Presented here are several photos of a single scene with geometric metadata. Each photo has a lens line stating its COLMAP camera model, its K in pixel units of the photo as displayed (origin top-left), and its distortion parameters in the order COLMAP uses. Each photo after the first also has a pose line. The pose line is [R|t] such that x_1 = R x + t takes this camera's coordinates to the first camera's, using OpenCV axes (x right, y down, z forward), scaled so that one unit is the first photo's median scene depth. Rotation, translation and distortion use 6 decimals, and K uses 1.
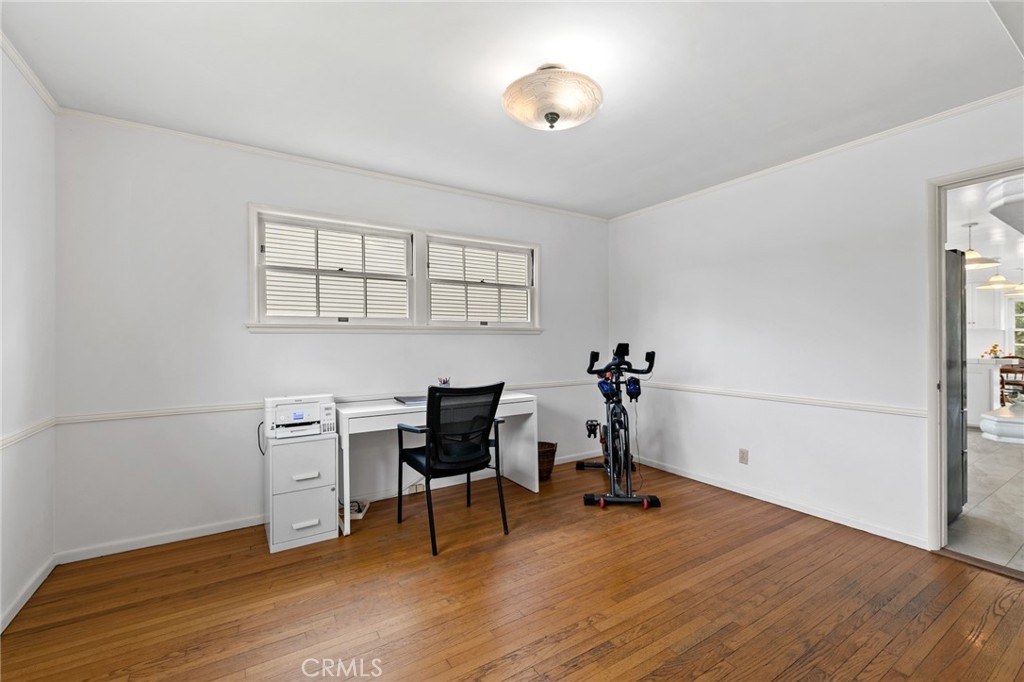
lens RADIAL K [[442.8, 0, 518.9], [0, 442.8, 337.7], [0, 0, 1]] dist [0.002285, 0.000511]
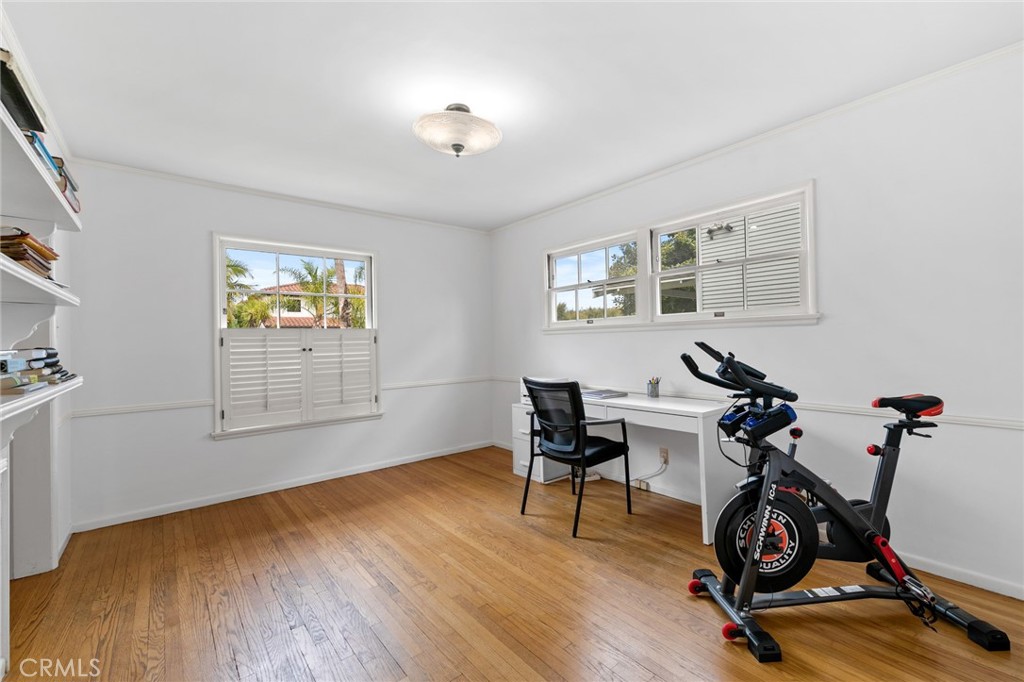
lens RADIAL K [[442.8, 0, 519.4], [0, 442.8, 334.1], [0, 0, 1]] dist [0.002285, 0.000511]
pose [[0.092252, -0.014905, -0.995624, 0.821870], [0.028889, 0.999507, -0.012286, 0.002918], [0.995317, -0.027629, 0.092637, 0.699571]]
